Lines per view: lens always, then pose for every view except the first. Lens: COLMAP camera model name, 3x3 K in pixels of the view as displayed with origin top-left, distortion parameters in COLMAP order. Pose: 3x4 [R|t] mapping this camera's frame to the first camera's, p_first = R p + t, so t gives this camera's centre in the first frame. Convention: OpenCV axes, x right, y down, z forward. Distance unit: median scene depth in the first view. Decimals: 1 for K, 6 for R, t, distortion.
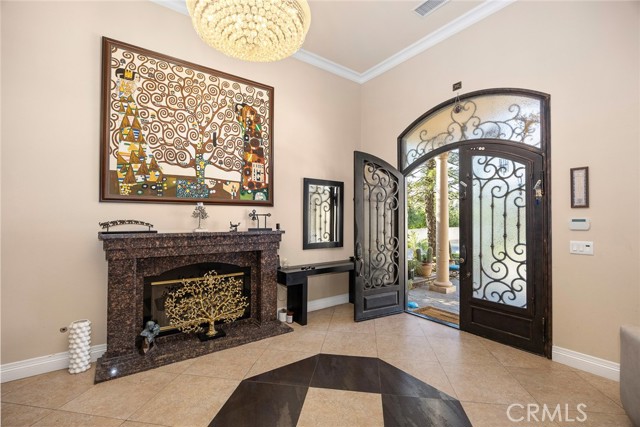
lens RADIAL K [[281.9, 0, 322.1], [0, 281.9, 214.2], [0, 0, 1]] dist [-0.005055, -0.003594]
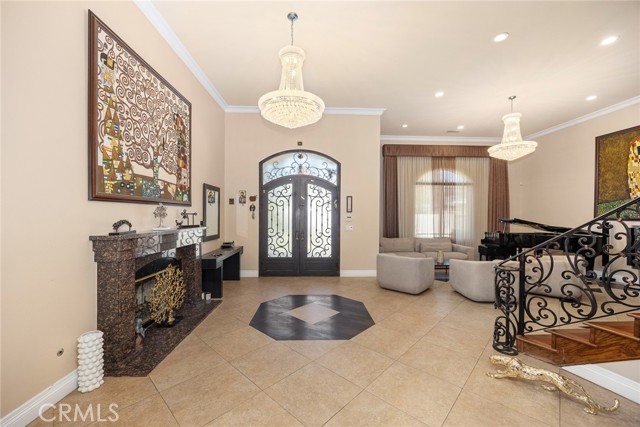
lens RADIAL K [[251.0, 0, 315.6], [0, 251.0, 218.1], [0, 0, 1]] dist [0.002523, -0.000325]
pose [[0.578595, -0.009735, 0.815557, -0.904930], [-0.016694, 0.999578, 0.023775, -0.015565], [-0.815444, -0.027371, 0.578188, -0.040198]]
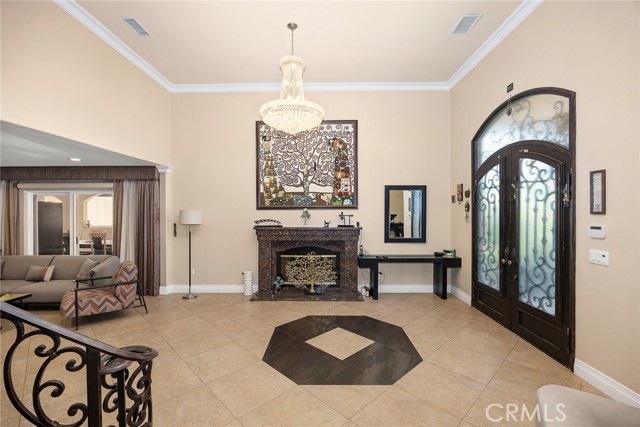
lens RADIAL K [[281.9, 0, 324.0], [0, 281.9, 213.7], [0, 0, 1]] dist [-0.005055, -0.003594]
pose [[0.804704, 0.003233, -0.593667, 0.618397], [0.013143, 0.999643, 0.023259, -0.048659], [0.593531, -0.026520, 0.804374, -0.228153]]
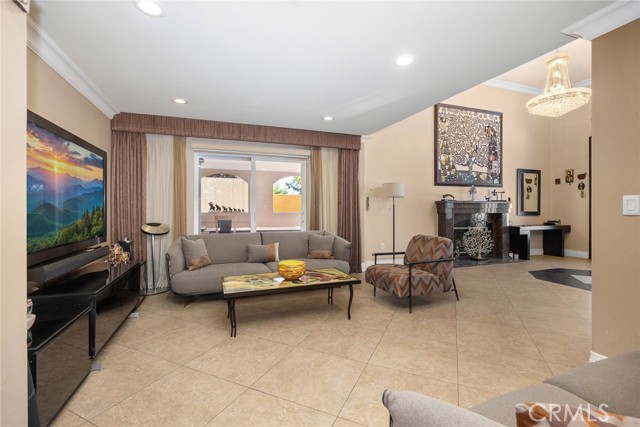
lens RADIAL K [[281.9, 0, 323.9], [0, 281.9, 209.8], [0, 0, 1]] dist [-0.005055, -0.003594]
pose [[0.960869, -0.003367, -0.276982, -0.880073], [0.008867, 0.999788, 0.018608, 0.076375], [0.276861, -0.020336, 0.960695, -1.029405]]
